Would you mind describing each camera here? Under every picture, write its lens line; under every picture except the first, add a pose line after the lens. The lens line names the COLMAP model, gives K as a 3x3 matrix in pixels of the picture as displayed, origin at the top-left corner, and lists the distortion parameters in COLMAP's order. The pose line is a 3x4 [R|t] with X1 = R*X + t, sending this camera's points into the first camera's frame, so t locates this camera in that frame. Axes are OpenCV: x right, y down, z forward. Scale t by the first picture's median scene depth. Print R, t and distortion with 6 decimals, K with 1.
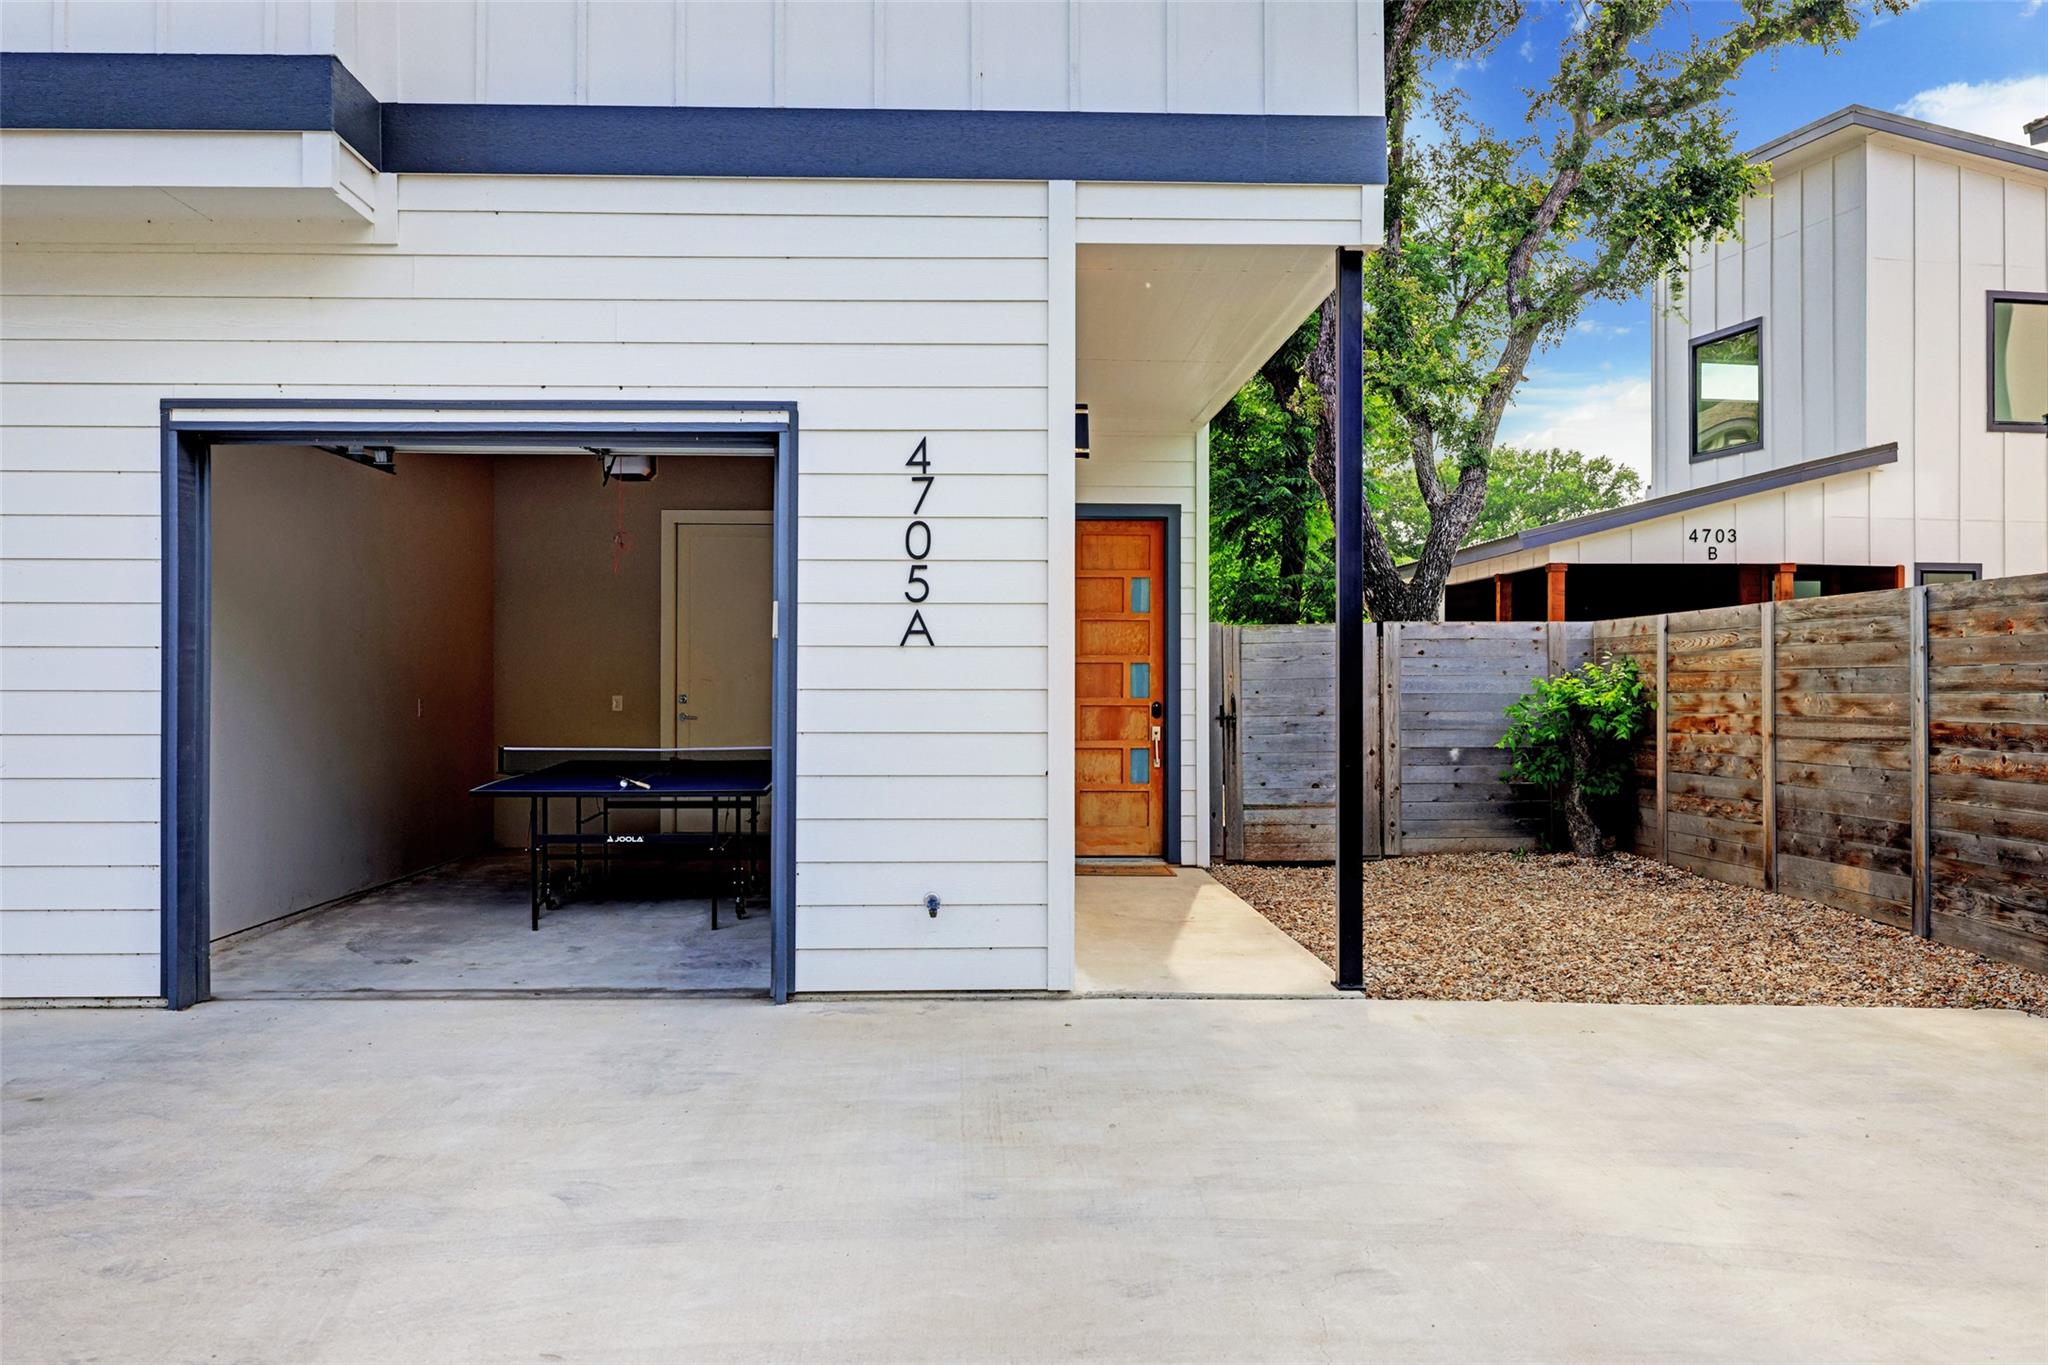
lens RADIAL K [[2048.7, 0, 1024.9], [0, 2048.7, 682.0], [0, 0, 1]] dist [0.002700, 0.000000]
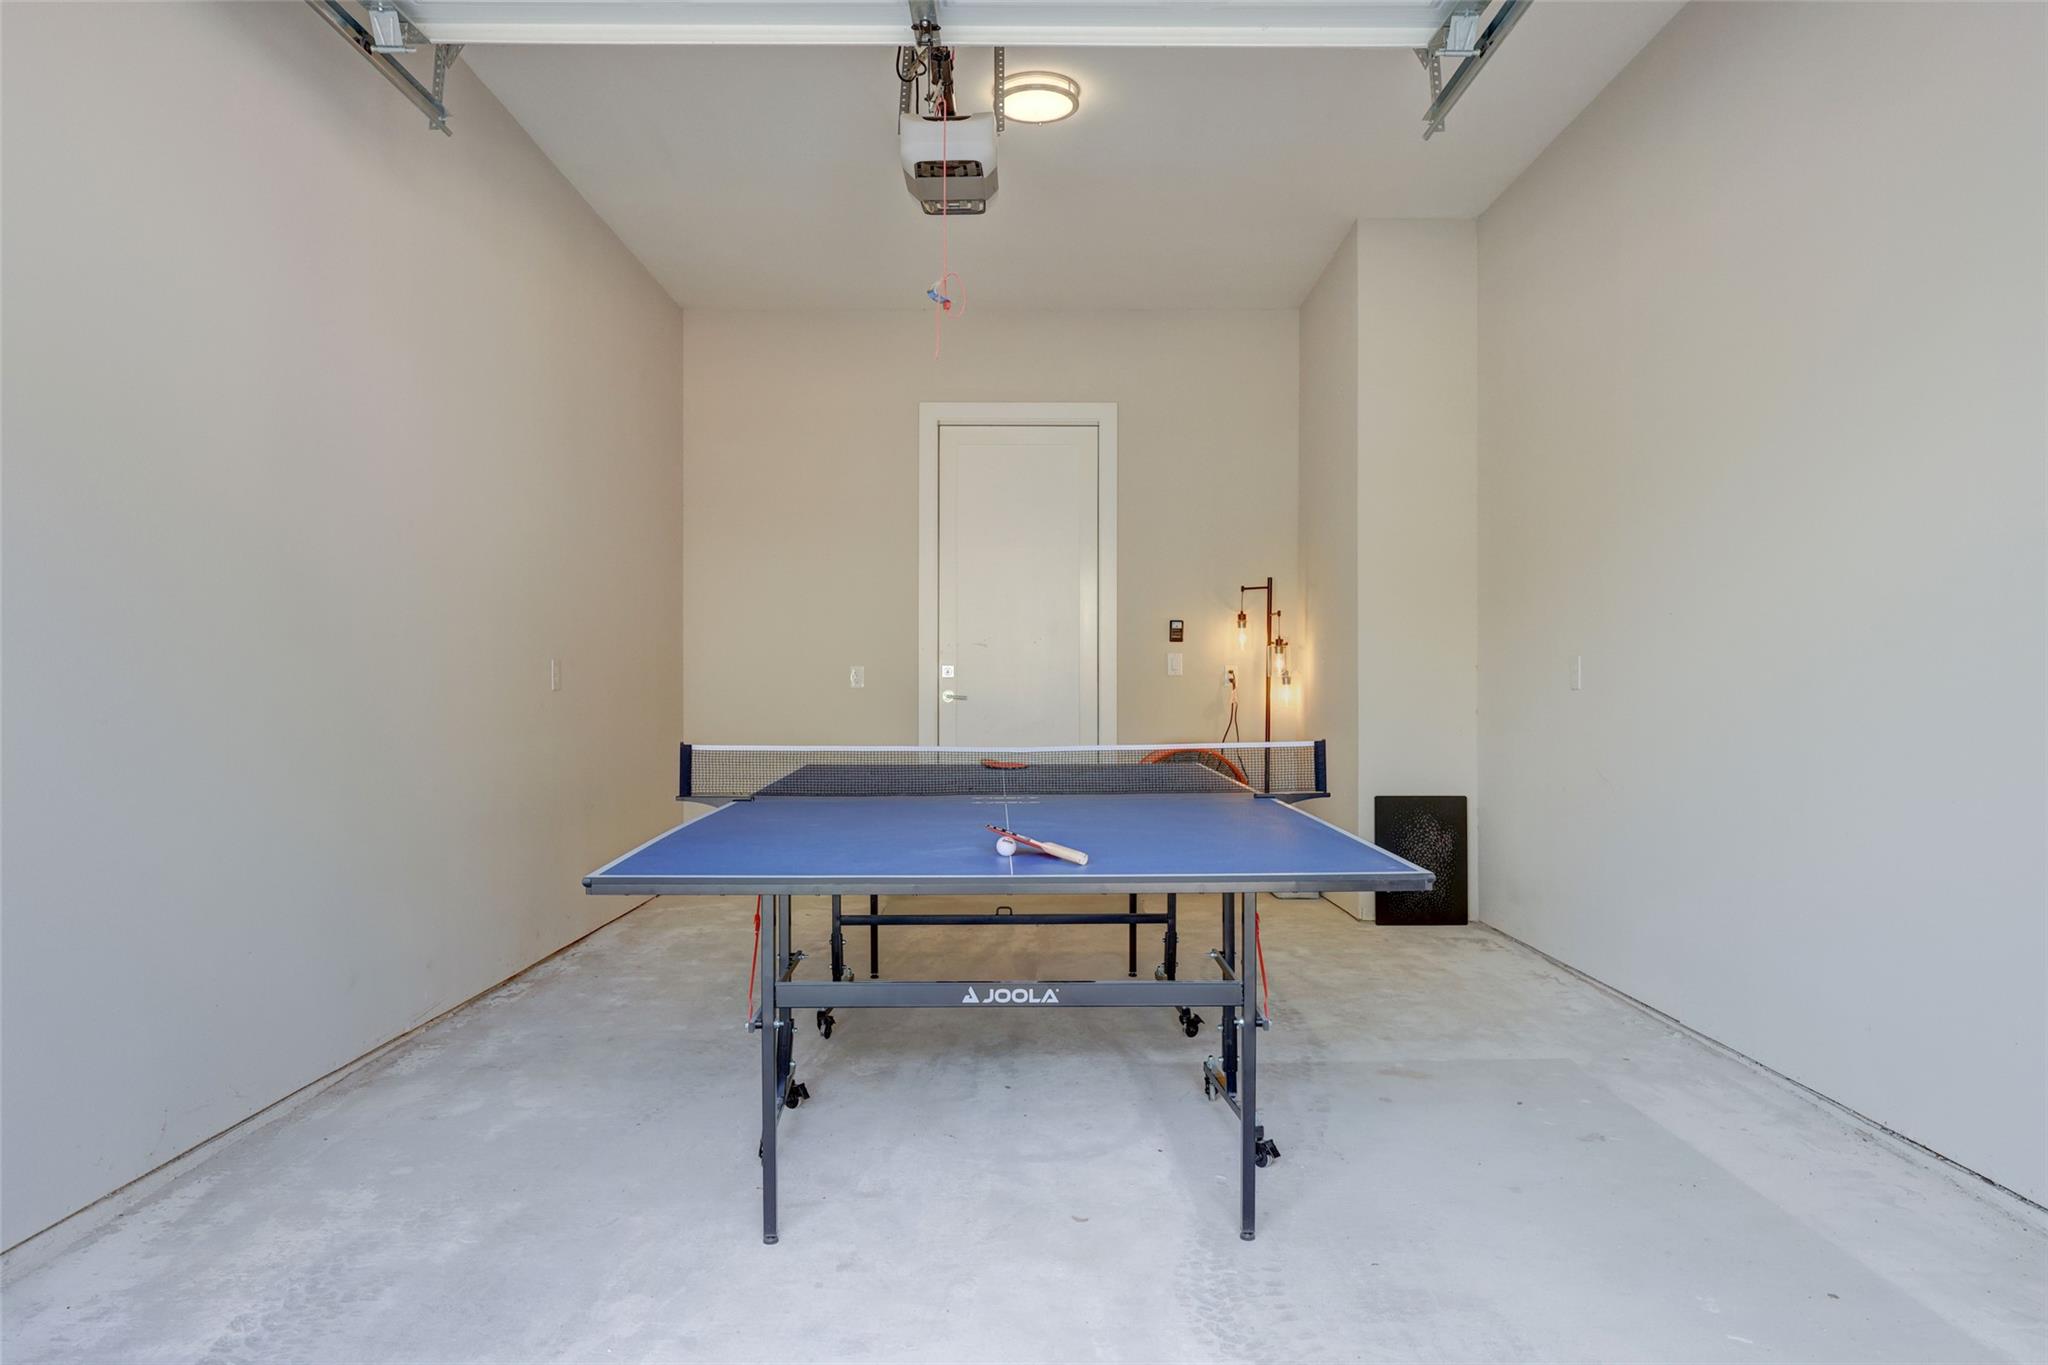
lens RADIAL K [[1373.8, 0, 1023.8], [0, 1373.8, 686.3], [0, 0, 1]] dist [-0.000740, -0.000050]
pose [[0.999755, -0.003860, -0.021784, -0.177465], [0.003846, 0.999992, -0.000719, 0.019543], [0.021787, 0.000635, 0.999762, 0.711826]]
